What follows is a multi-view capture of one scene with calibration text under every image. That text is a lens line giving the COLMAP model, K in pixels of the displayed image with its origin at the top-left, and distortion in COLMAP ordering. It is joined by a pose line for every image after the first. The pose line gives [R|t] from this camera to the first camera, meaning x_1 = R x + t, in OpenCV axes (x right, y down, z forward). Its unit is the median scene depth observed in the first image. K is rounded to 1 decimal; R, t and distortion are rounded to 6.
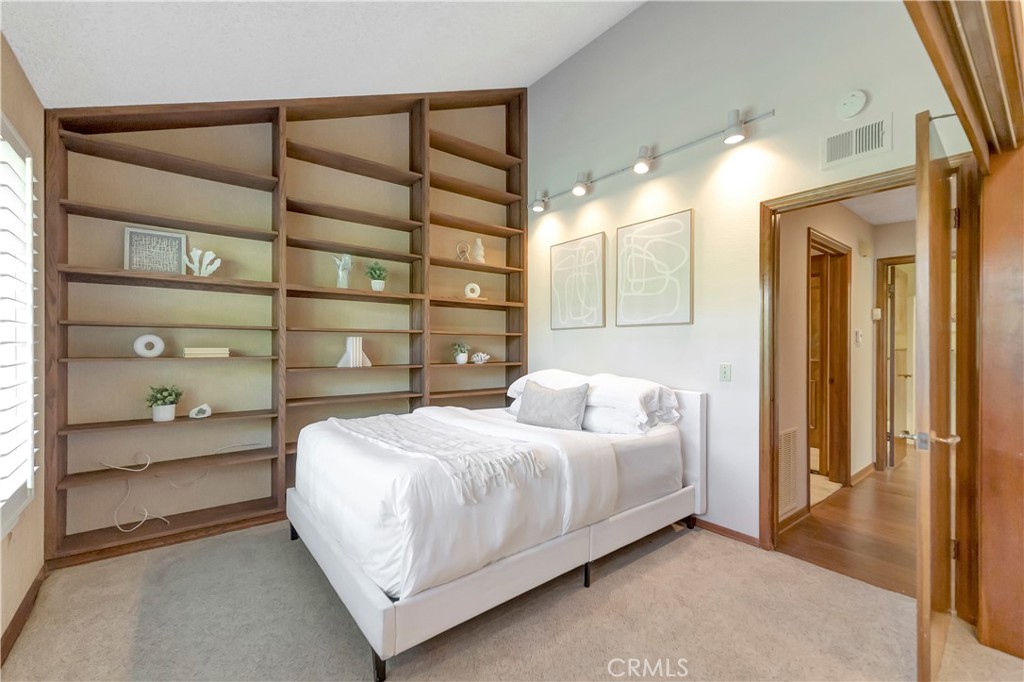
lens RADIAL K [[433.9, 0, 510.1], [0, 433.9, 344.0], [0, 0, 1]] dist [-0.003783, 0.000022]
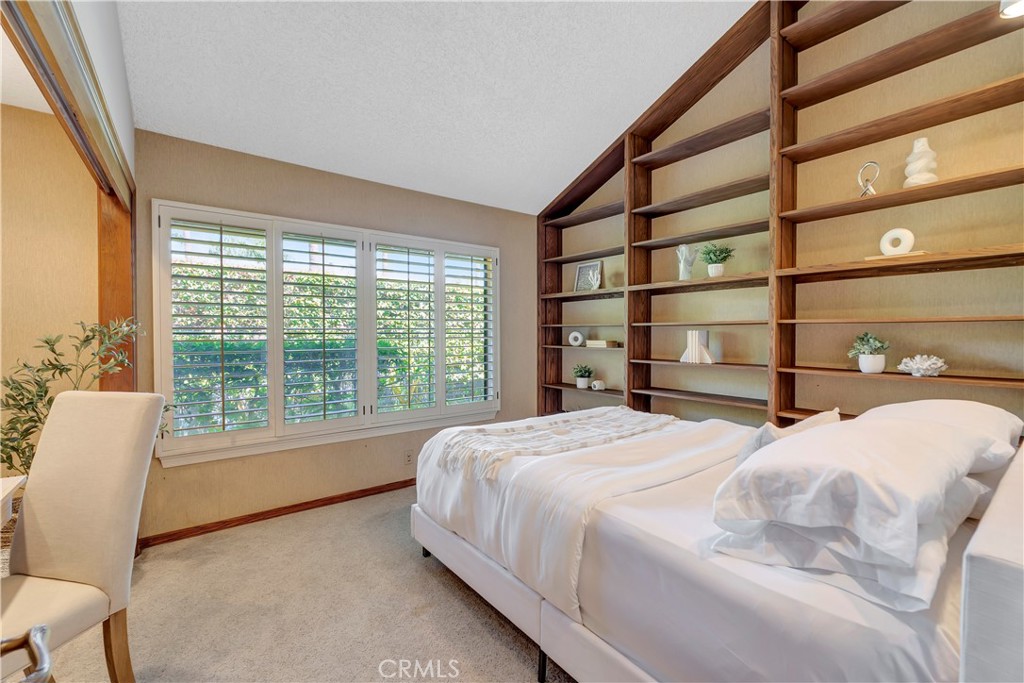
lens RADIAL K [[433.9, 0, 510.8], [0, 433.9, 340.5], [0, 0, 1]] dist [-0.003783, 0.000022]
pose [[-0.037268, 0.010763, -0.999247, 0.586788], [0.001768, 0.999941, 0.010704, -0.005506], [0.999304, -0.001368, -0.037285, 0.641333]]
